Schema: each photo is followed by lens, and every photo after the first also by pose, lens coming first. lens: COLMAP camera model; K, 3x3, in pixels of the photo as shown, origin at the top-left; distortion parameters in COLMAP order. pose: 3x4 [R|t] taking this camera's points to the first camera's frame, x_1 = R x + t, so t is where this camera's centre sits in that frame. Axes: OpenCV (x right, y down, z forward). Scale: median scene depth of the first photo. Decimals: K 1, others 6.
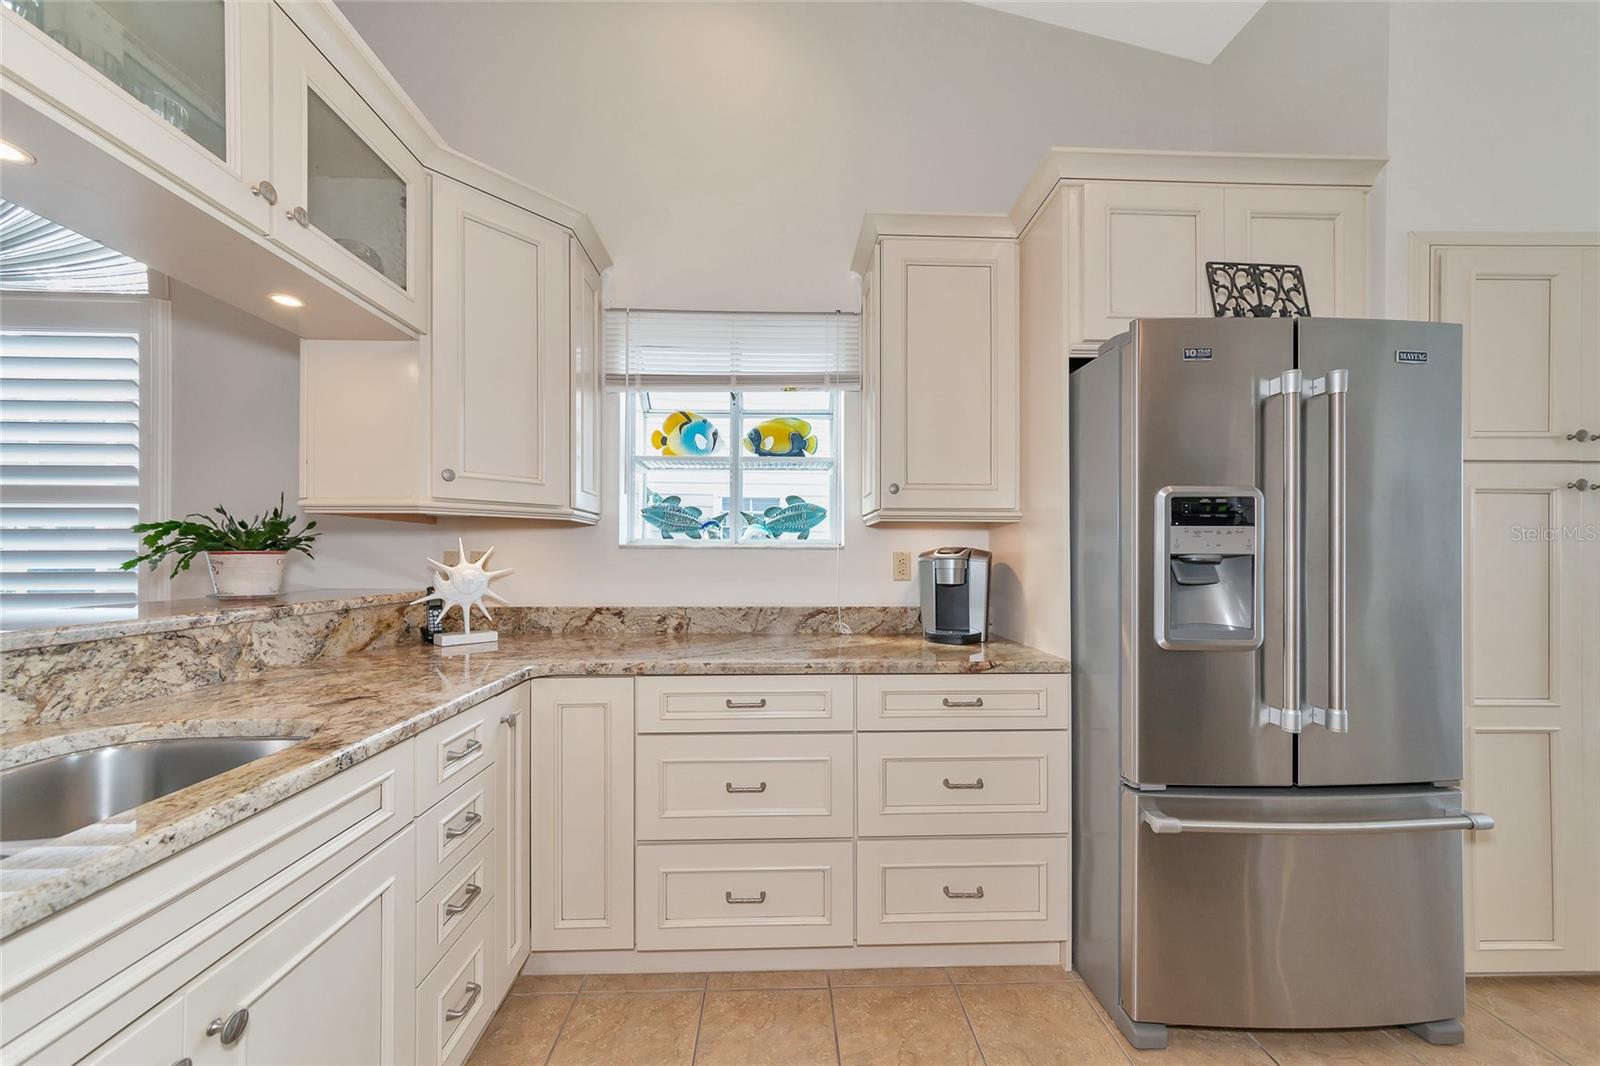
lens RADIAL K [[574.3, 0, 799.4], [0, 574.3, 549.7], [0, 0, 1]] dist [-0.000477, 0.000086]
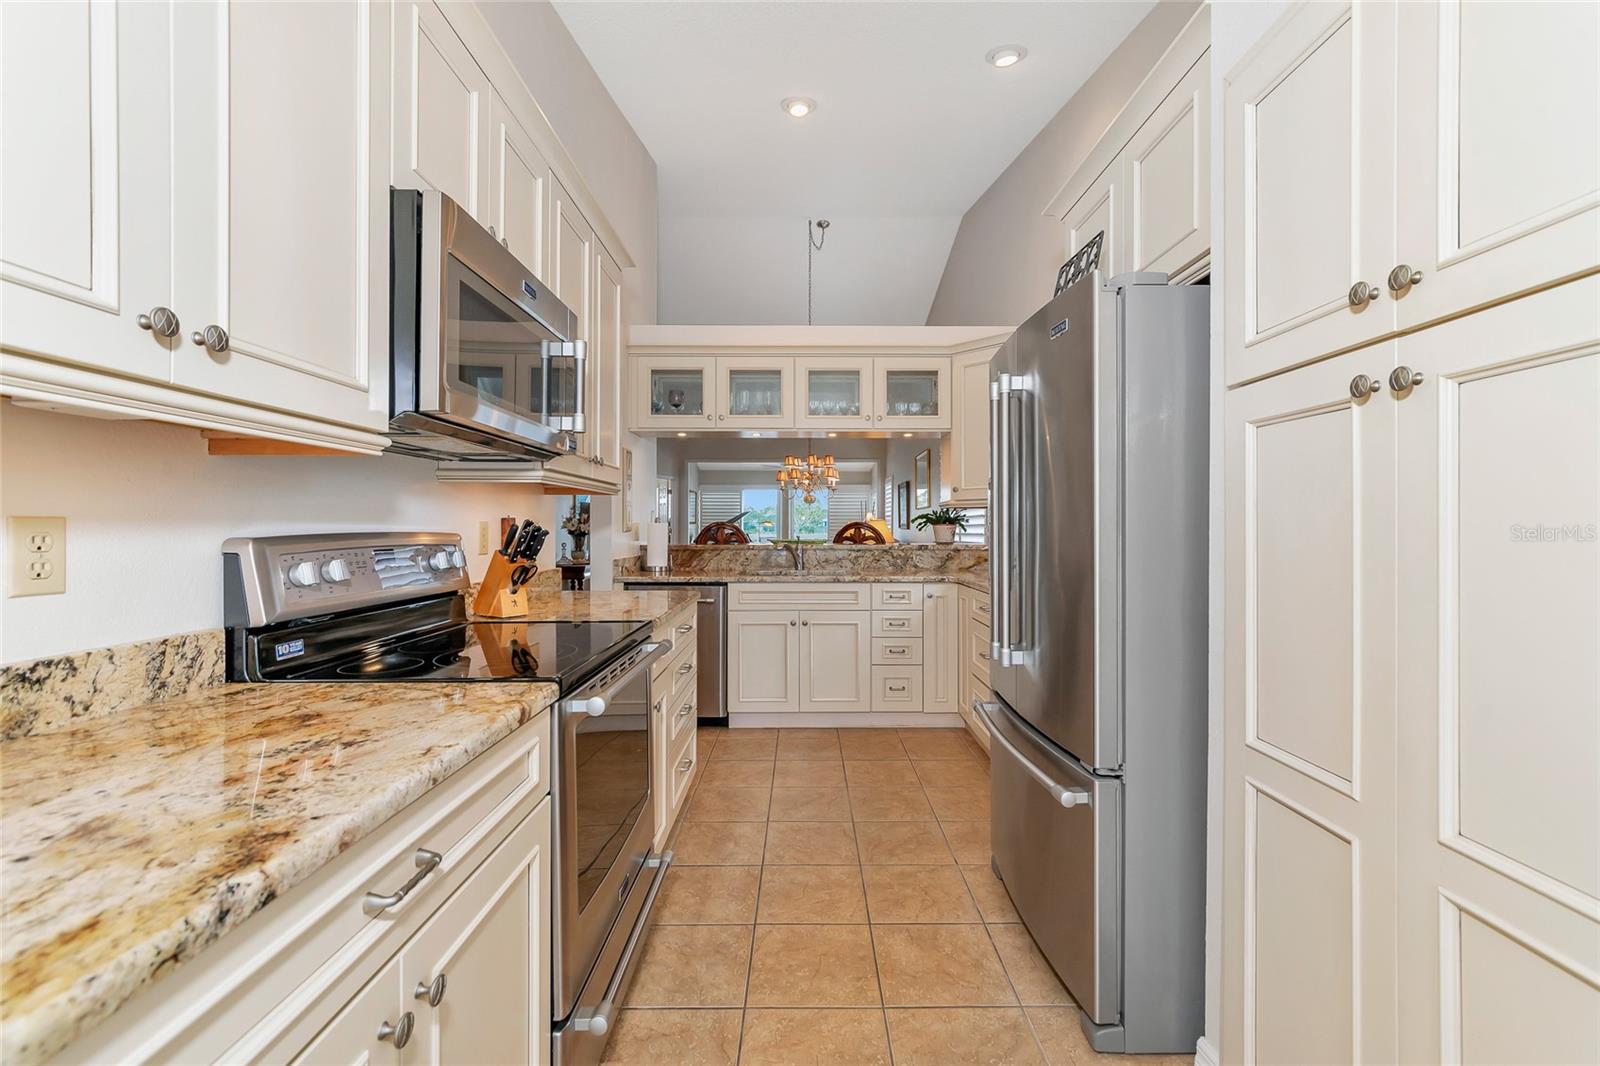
lens RADIAL K [[664.1, 0, 804.0], [0, 664.1, 525.2], [0, 0, 1]] dist [0.000285, 0.000624]
pose [[-0.023569, -0.004041, -0.999714, 1.652893], [0.010545, 0.999935, -0.004291, 0.011160], [0.999667, -0.010643, -0.023525, 0.400982]]
